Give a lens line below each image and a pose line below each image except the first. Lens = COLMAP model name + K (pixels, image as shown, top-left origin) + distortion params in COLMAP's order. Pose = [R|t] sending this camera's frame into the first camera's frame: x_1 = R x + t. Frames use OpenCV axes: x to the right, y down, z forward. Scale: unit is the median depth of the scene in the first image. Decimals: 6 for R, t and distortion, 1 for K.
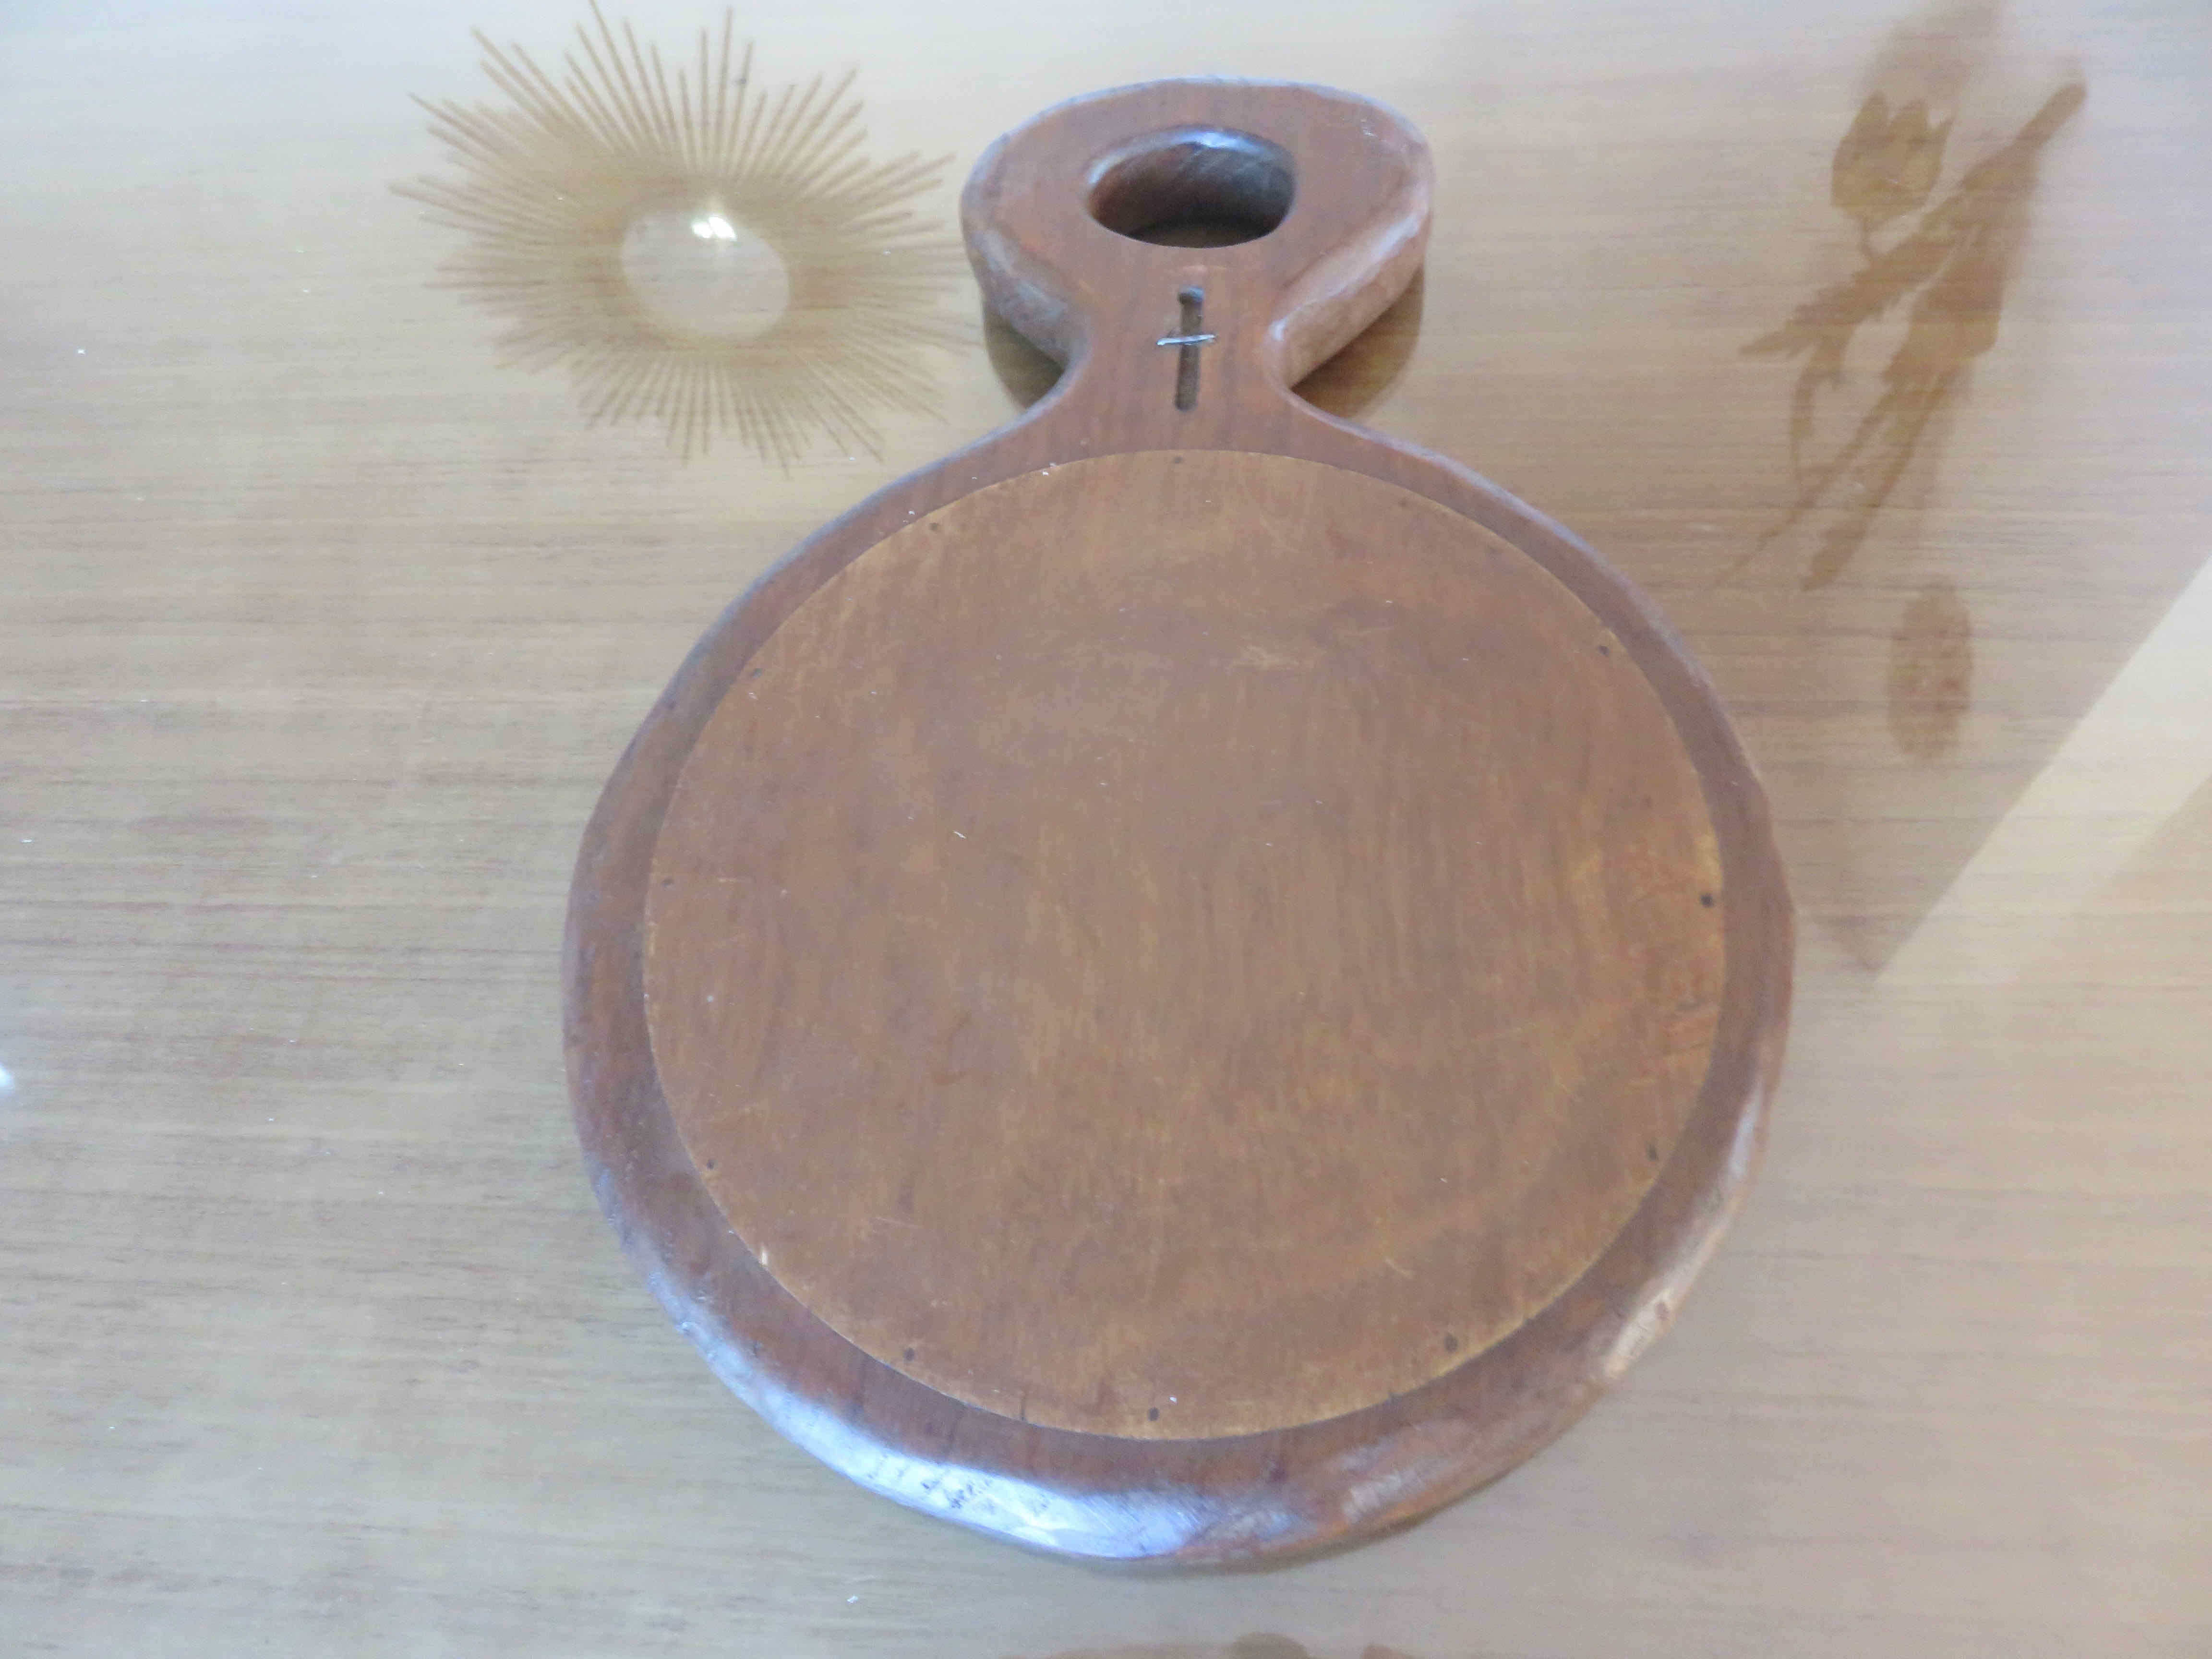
lens RADIAL K [[1676.0, 0, 1106.0], [0, 1676.0, 829.5], [0, 0, 1]] dist [-0.014879, 0.005090]
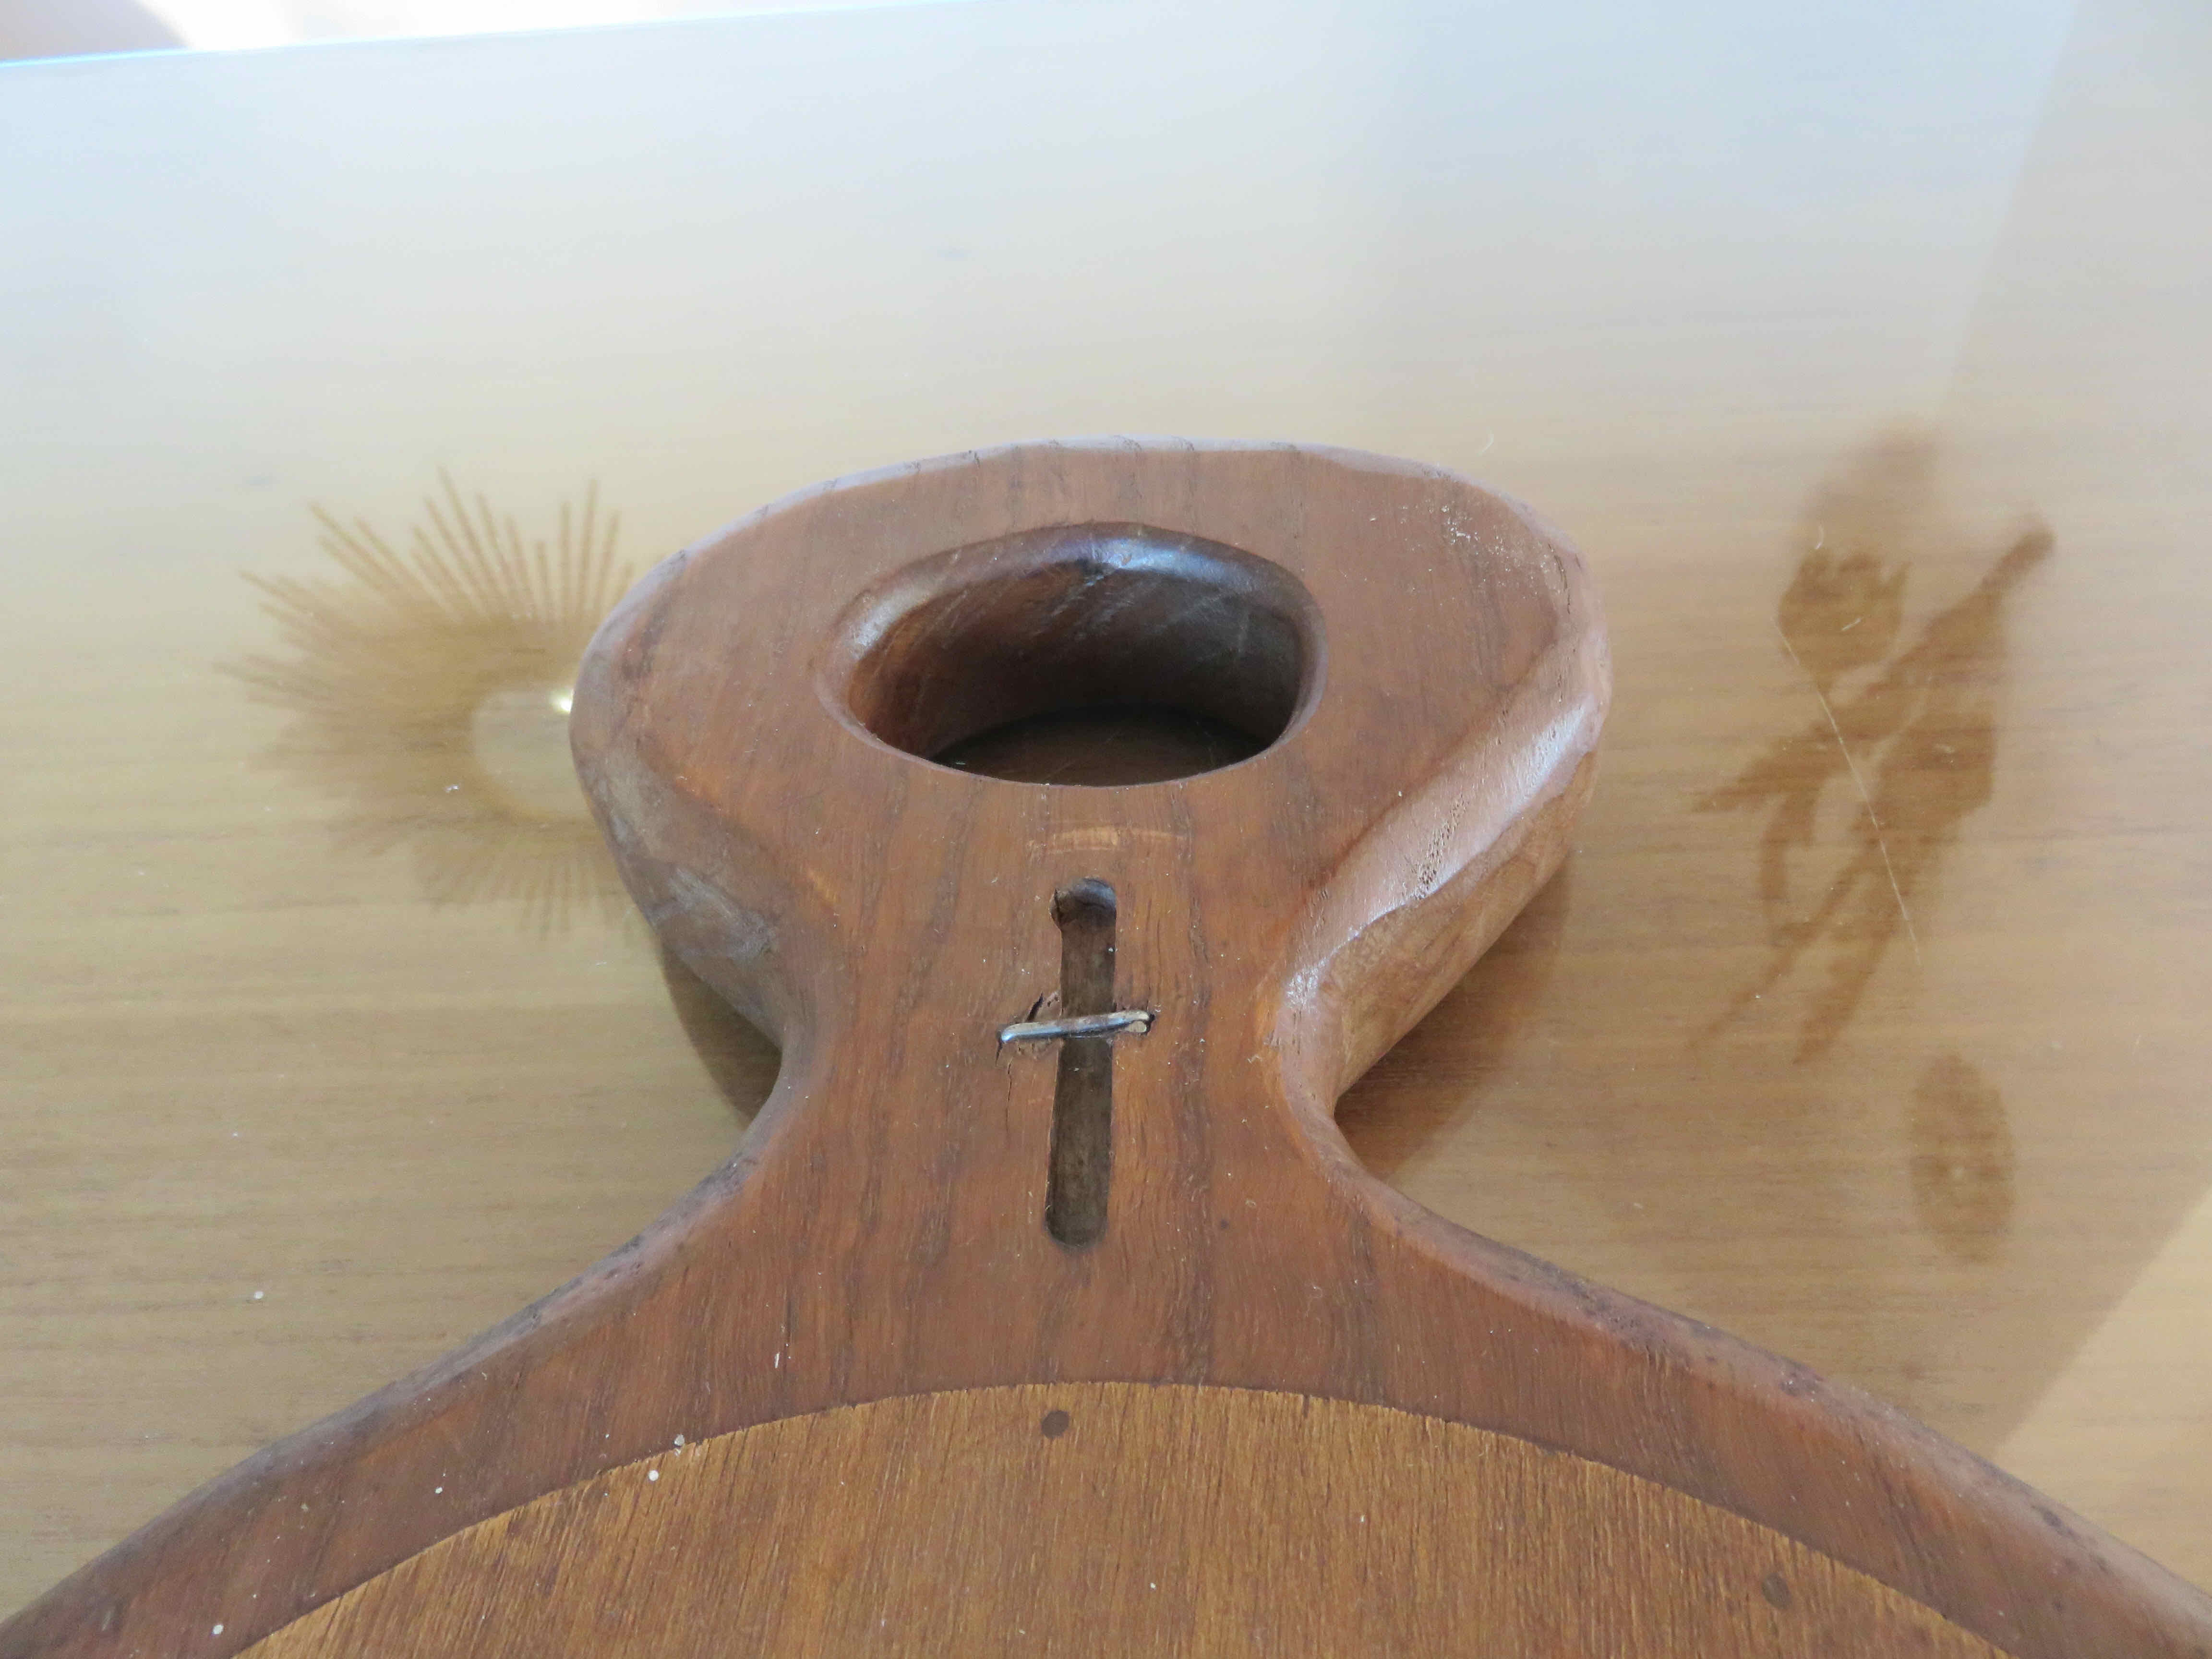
lens RADIAL K [[1676.0, 0, 1106.0], [0, 1676.0, 829.5], [0, 0, 1]] dist [-0.014879, 0.005090]
pose [[0.998663, -0.021953, 0.046806, 0.036074], [0.033359, 0.965299, -0.259006, -0.223377], [-0.039496, 0.260221, 0.964741, 0.585015]]
